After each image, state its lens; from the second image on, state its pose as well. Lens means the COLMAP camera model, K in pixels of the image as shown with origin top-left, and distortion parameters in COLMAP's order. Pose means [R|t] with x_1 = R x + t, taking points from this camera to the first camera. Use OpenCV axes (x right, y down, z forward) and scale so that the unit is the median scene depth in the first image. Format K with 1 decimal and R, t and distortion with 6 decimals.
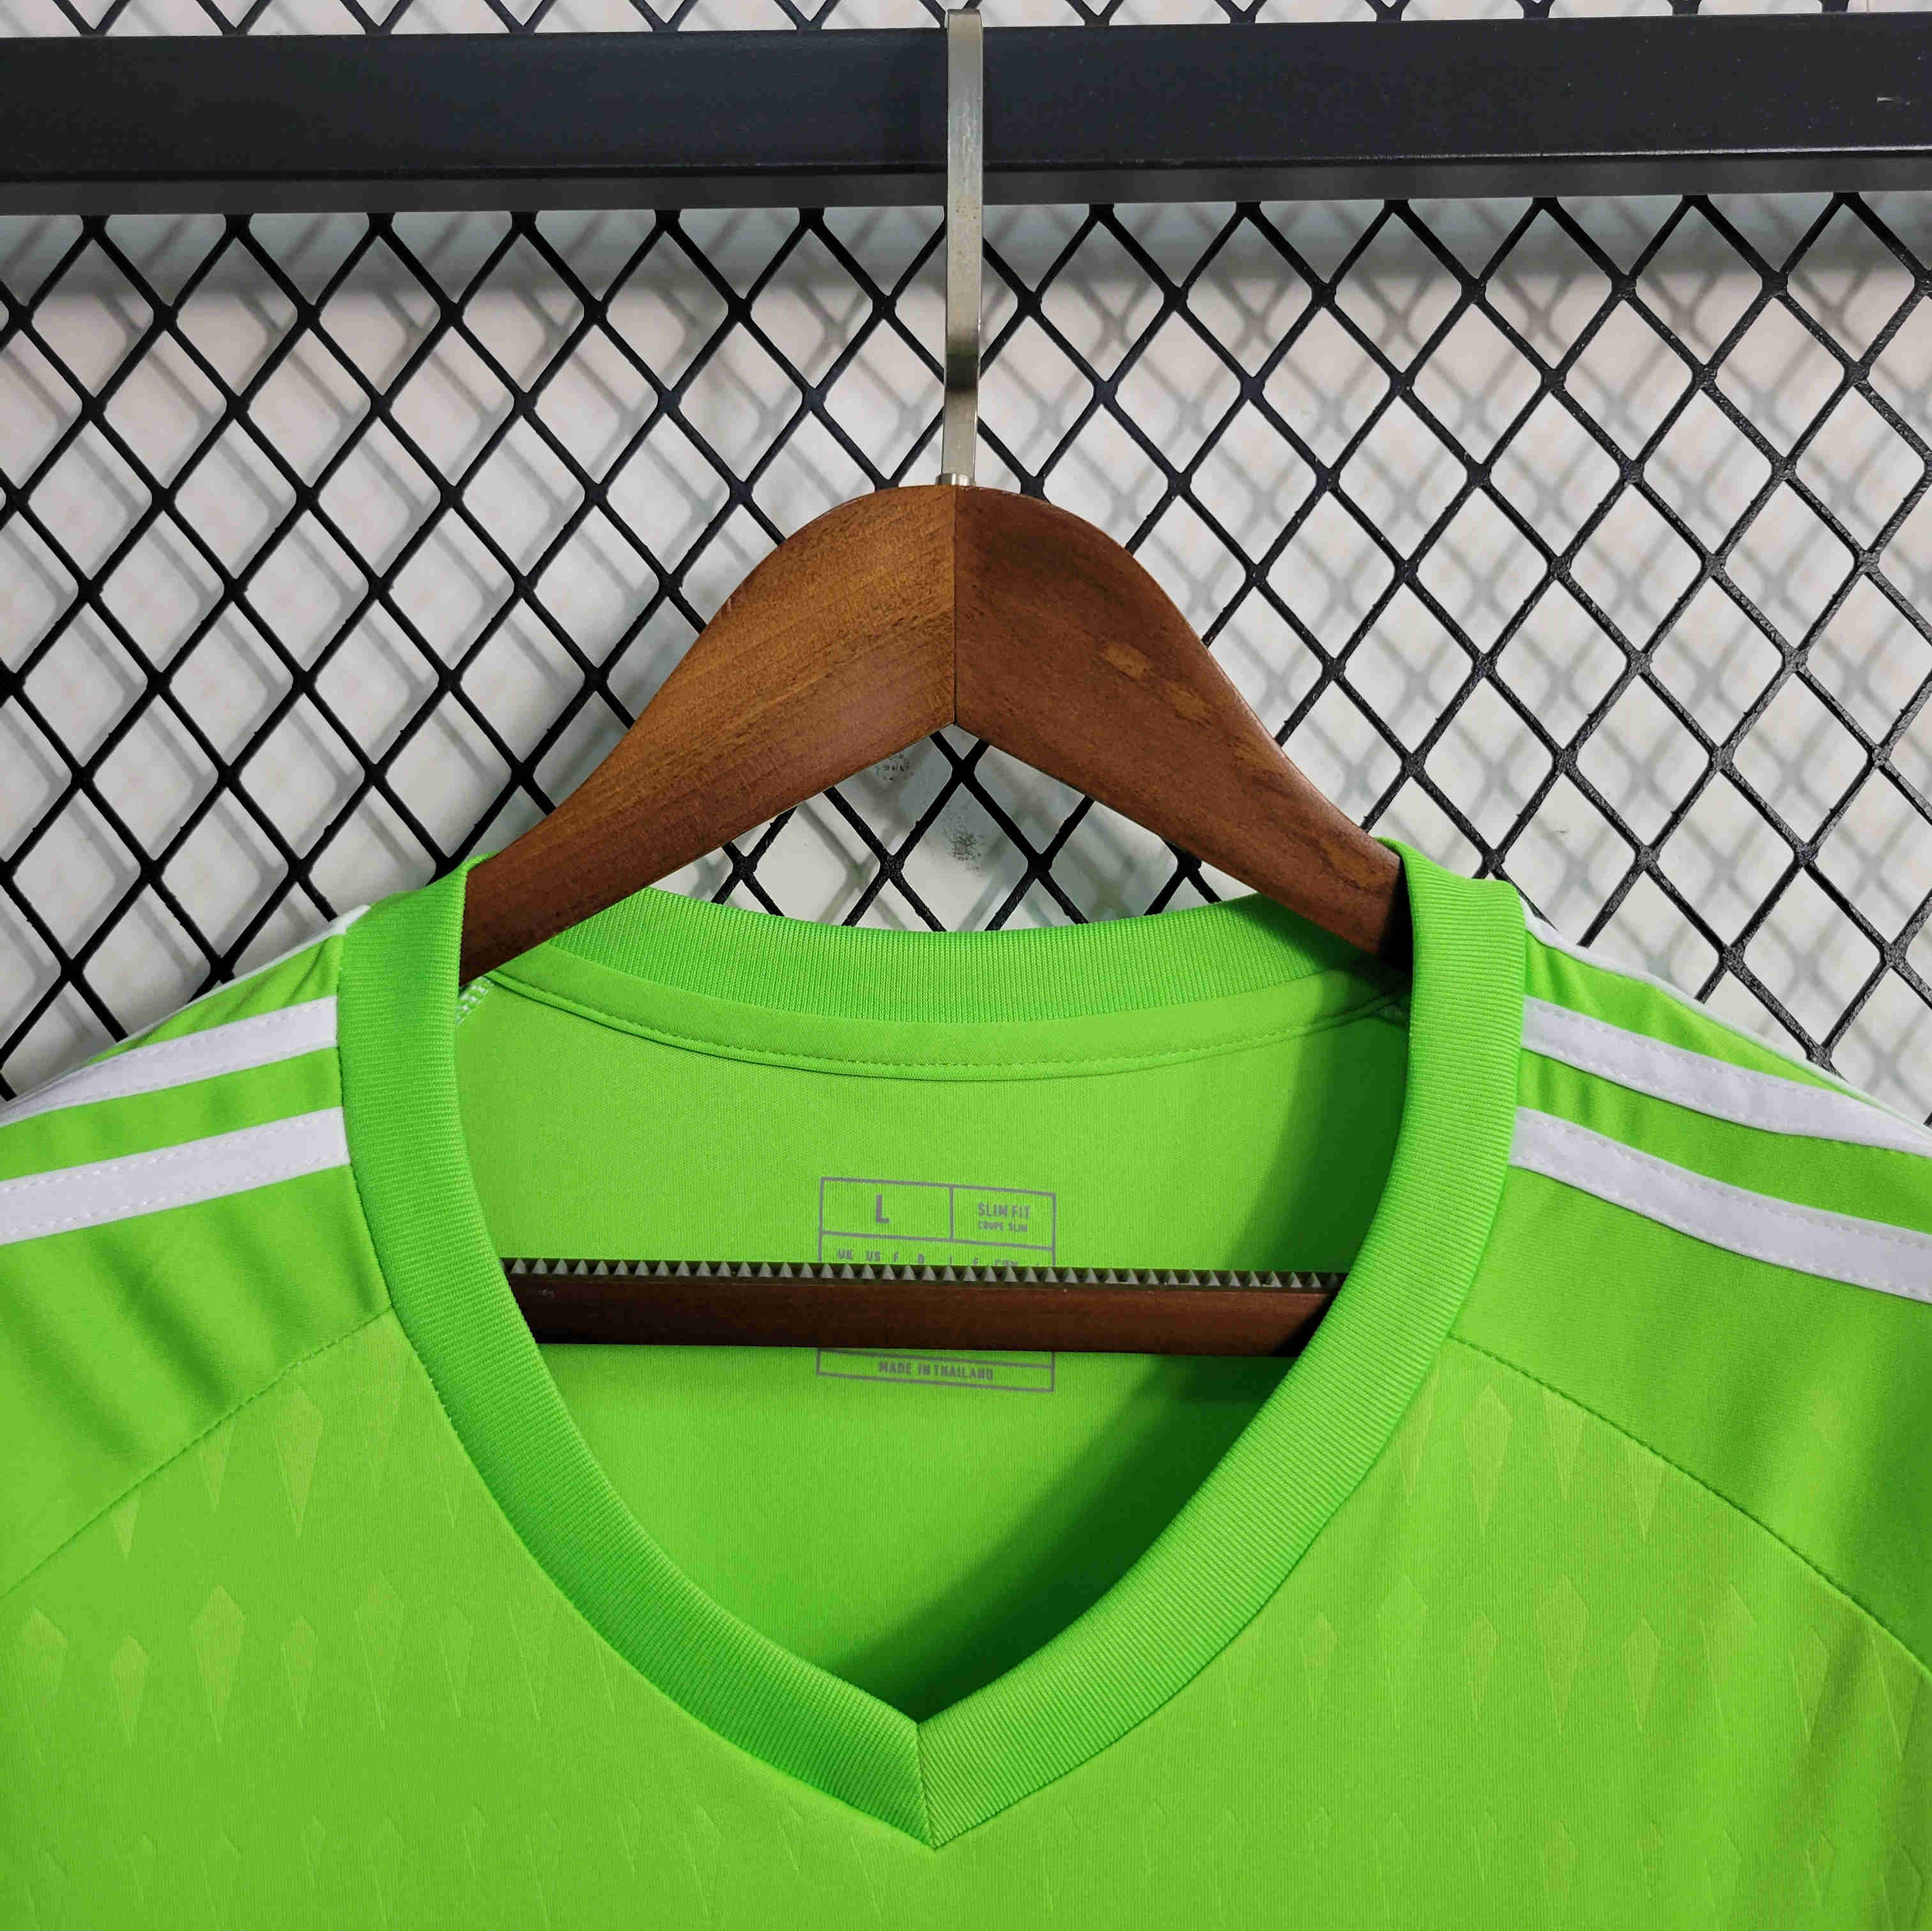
lens RADIAL K [[1887.8, 0, 961.1], [0, 1887.8, 964.7], [0, 0, 1]] dist [0.010687, 0.000000]
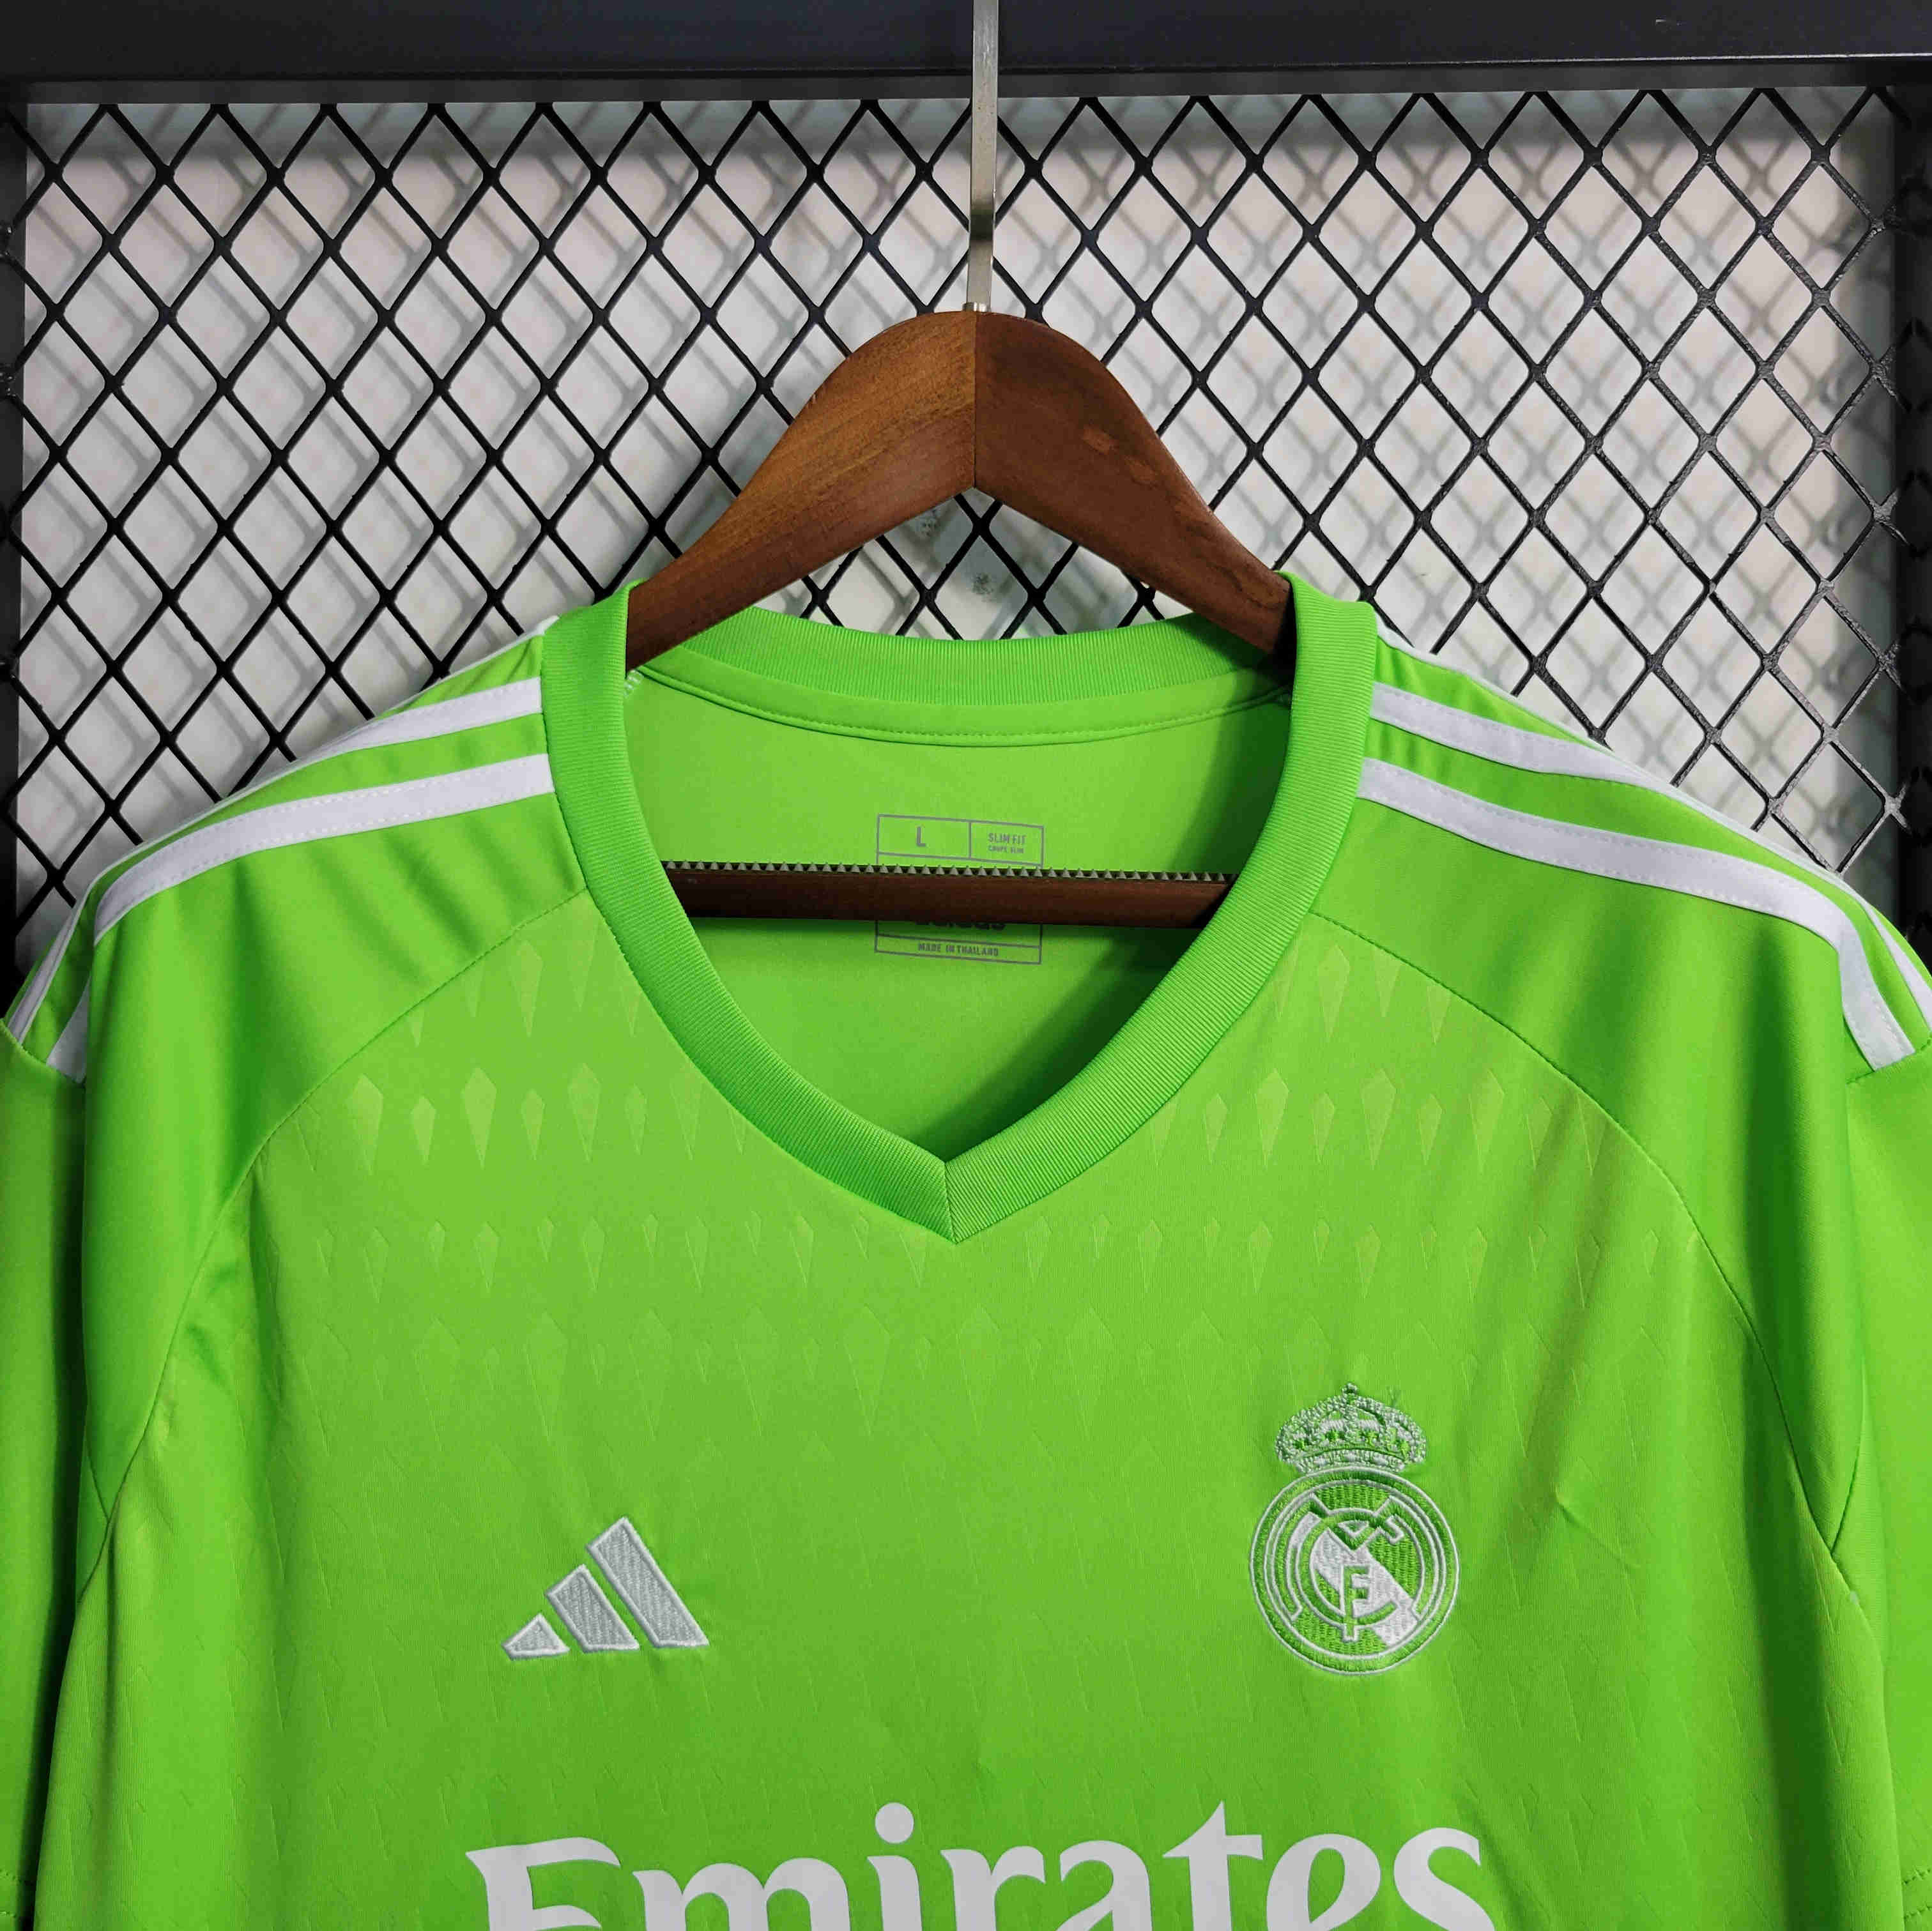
lens RADIAL K [[1887.8, 0, 961.8], [0, 1887.8, 954.9], [0, 0, 1]] dist [0.010687, 0.000000]
pose [[0.999920, 0.007155, -0.010450, 0.004131], [-0.006209, 0.996111, 0.087886, 0.092629], [0.011039, -0.087814, 0.996076, -0.412084]]
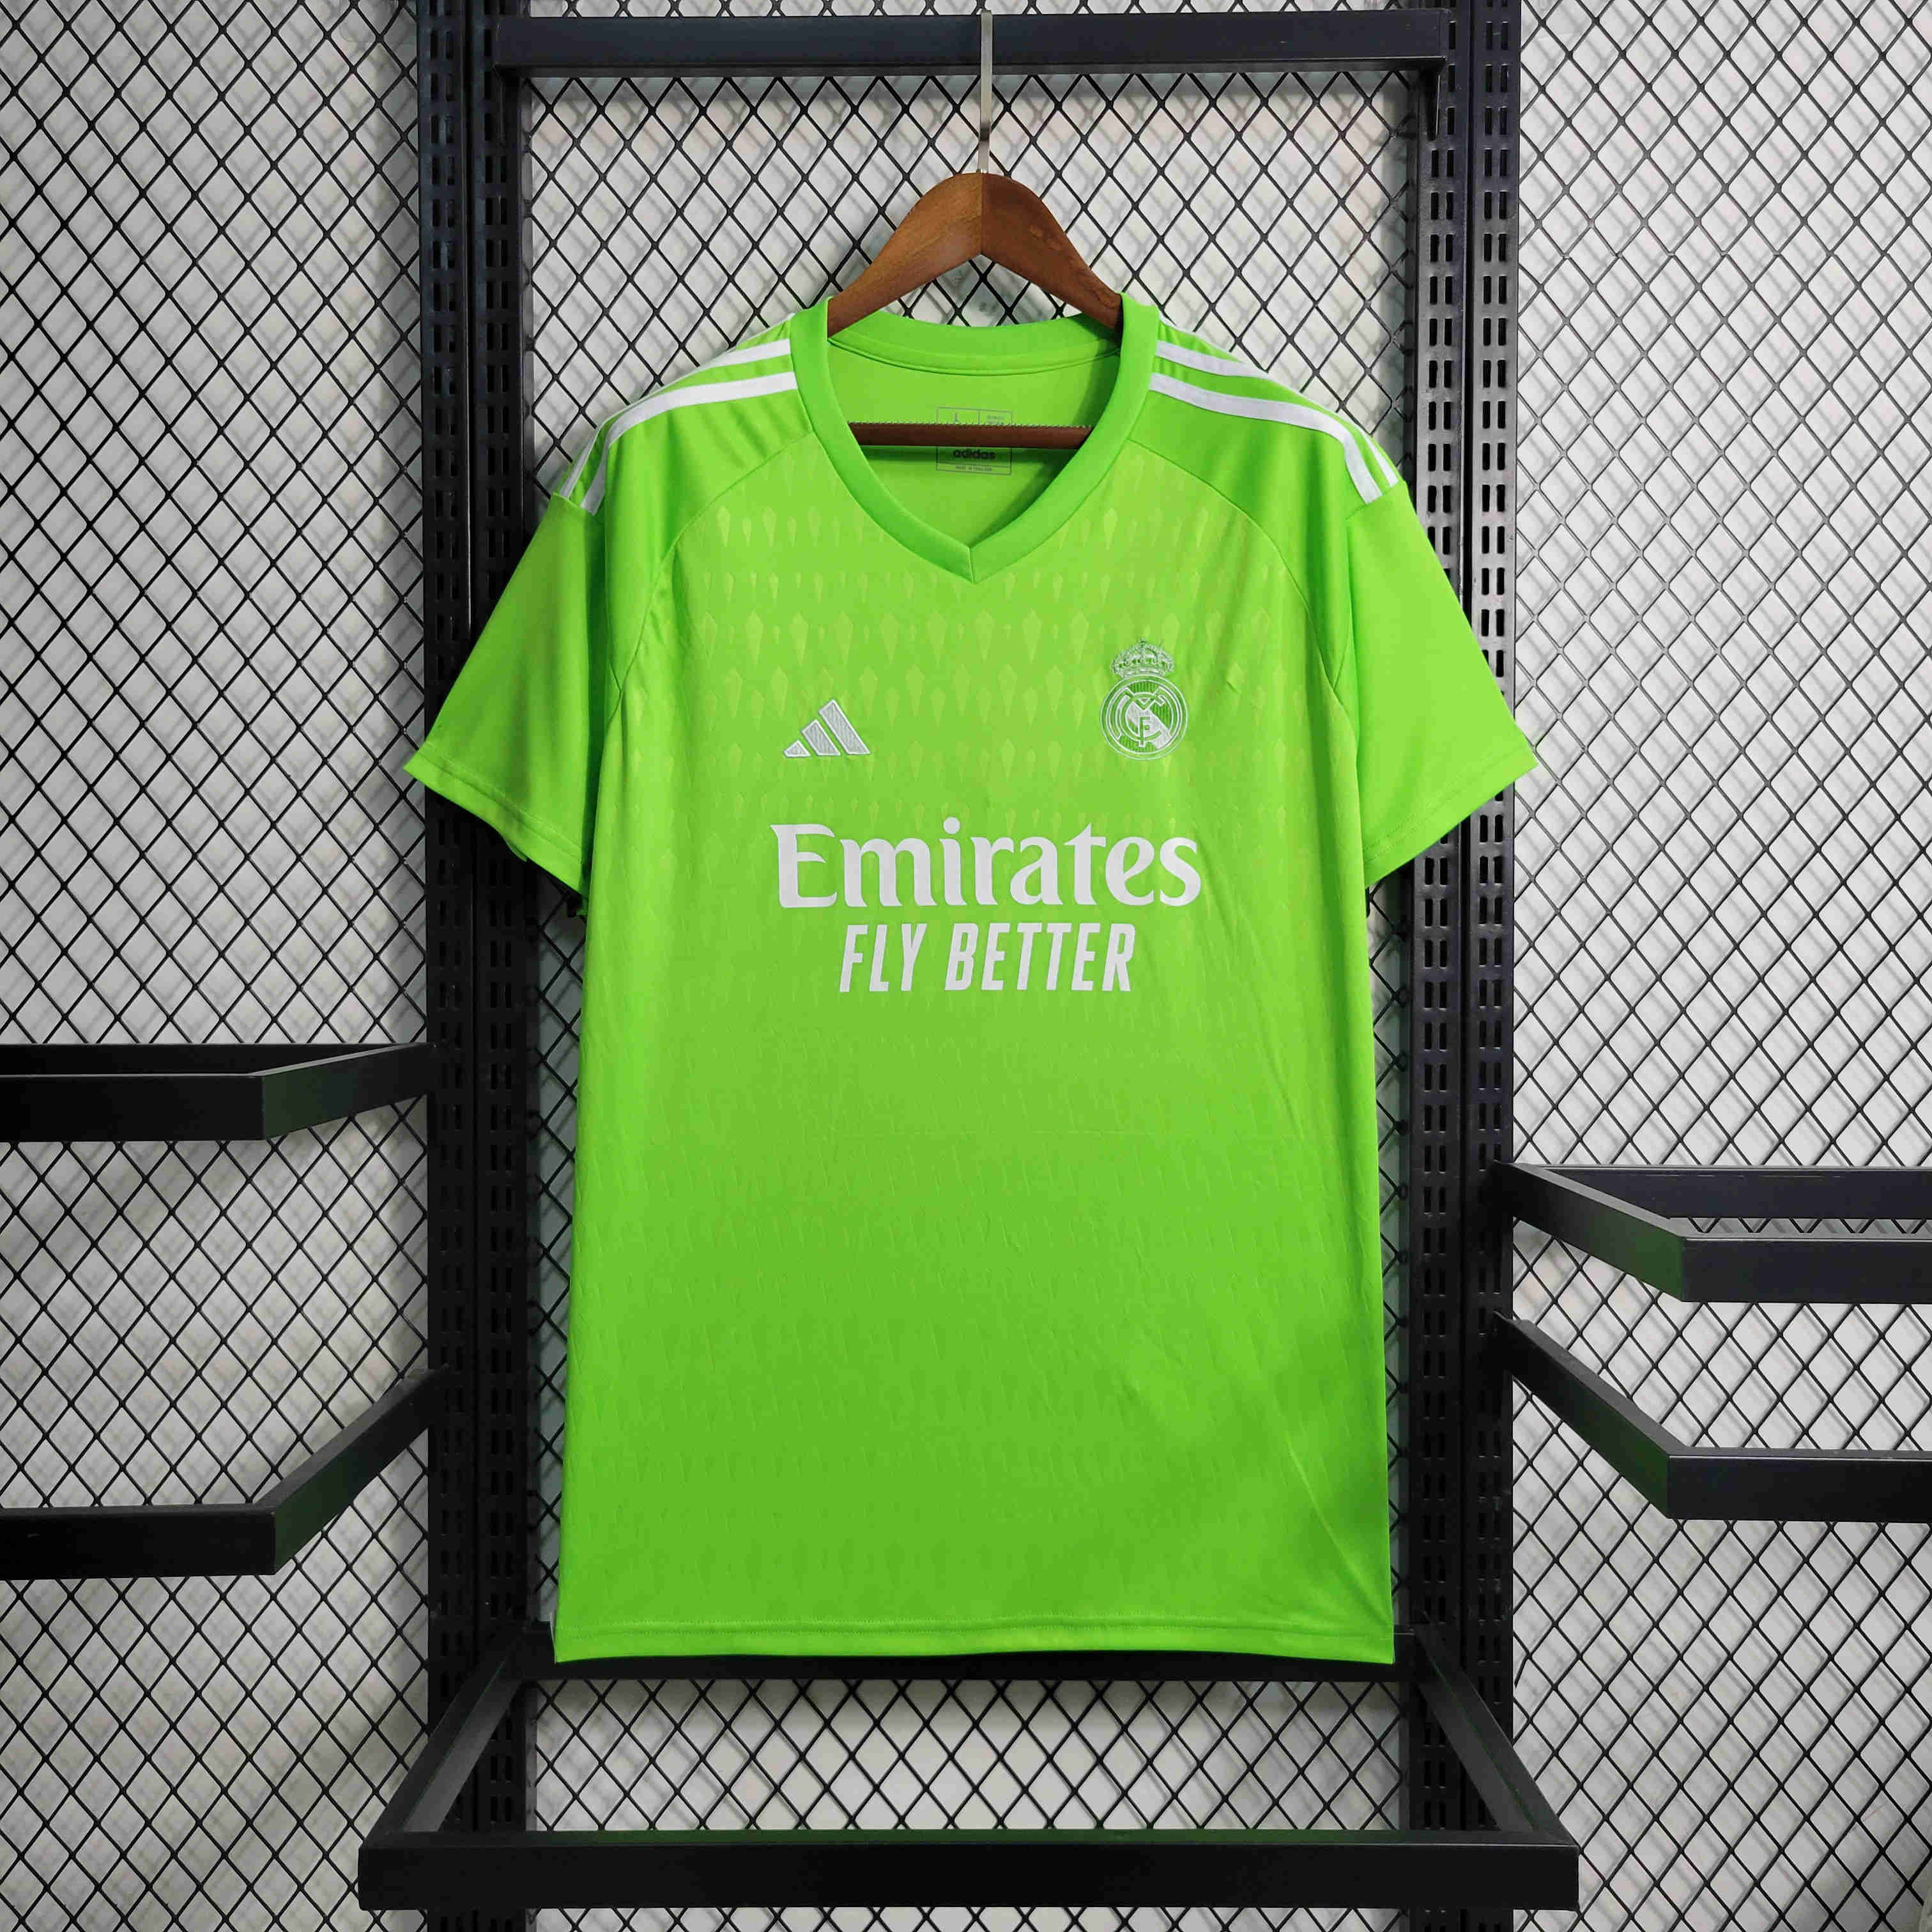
lens RADIAL K [[1888.0, 0, 955.0], [0, 1888.0, 975.9], [0, 0, 1]] dist [0.010687, 0.000000]
pose [[0.999992, 0.003956, 0.000011, -0.041372], [-0.003918, 0.990053, 0.140637, 0.602823], [0.000546, -0.140636, 0.990061, -2.217410]]
